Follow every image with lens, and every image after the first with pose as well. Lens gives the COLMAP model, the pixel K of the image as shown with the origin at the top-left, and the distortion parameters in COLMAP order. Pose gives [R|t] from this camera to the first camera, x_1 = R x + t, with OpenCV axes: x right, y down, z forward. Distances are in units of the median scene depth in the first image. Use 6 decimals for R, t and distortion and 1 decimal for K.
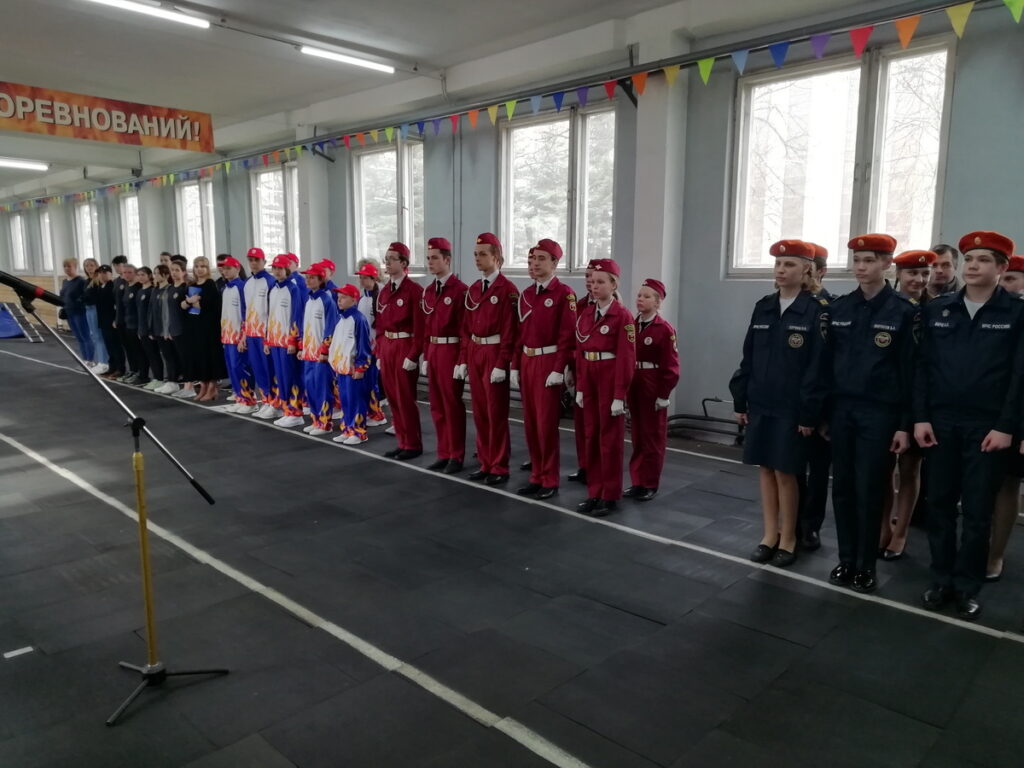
lens RADIAL K [[736.4, 0, 512.6], [0, 736.4, 387.6], [0, 0, 1]] dist [0.007345, 0.005850]
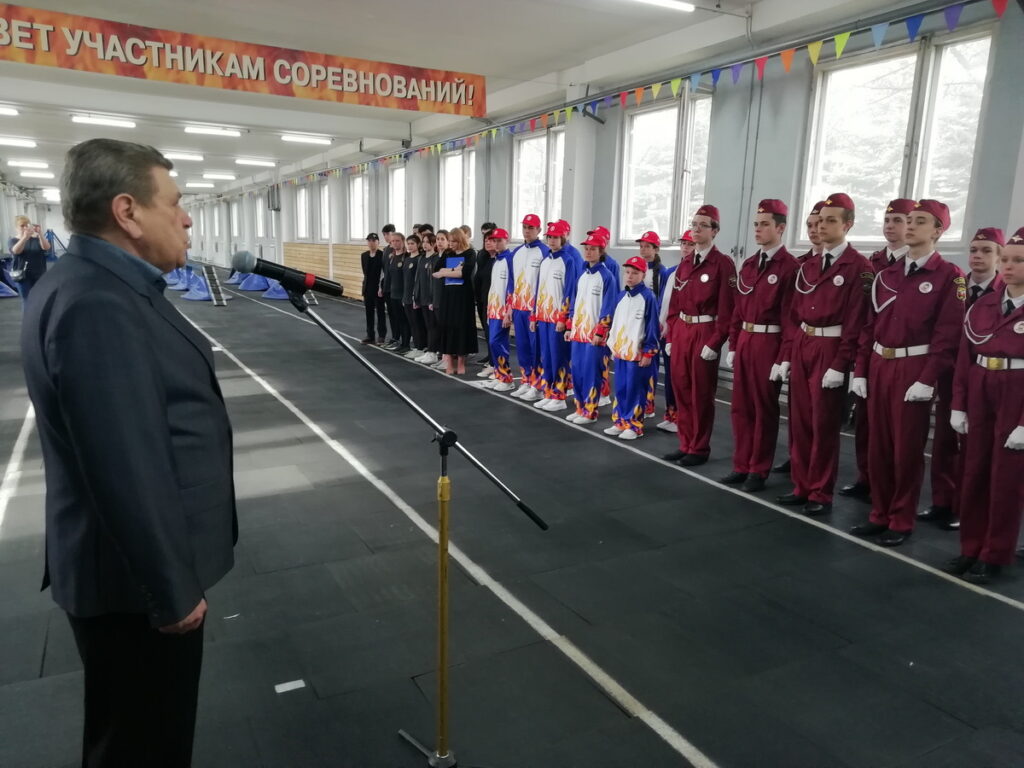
lens RADIAL K [[736.4, 0, 512.6], [0, 736.4, 384.7], [0, 0, 1]] dist [0.007345, 0.005850]
pose [[0.953064, 0.074261, -0.293520, -0.107430], [-0.065590, 0.997073, 0.039289, -0.016617], [0.295579, -0.018193, 0.955145, 0.147459]]
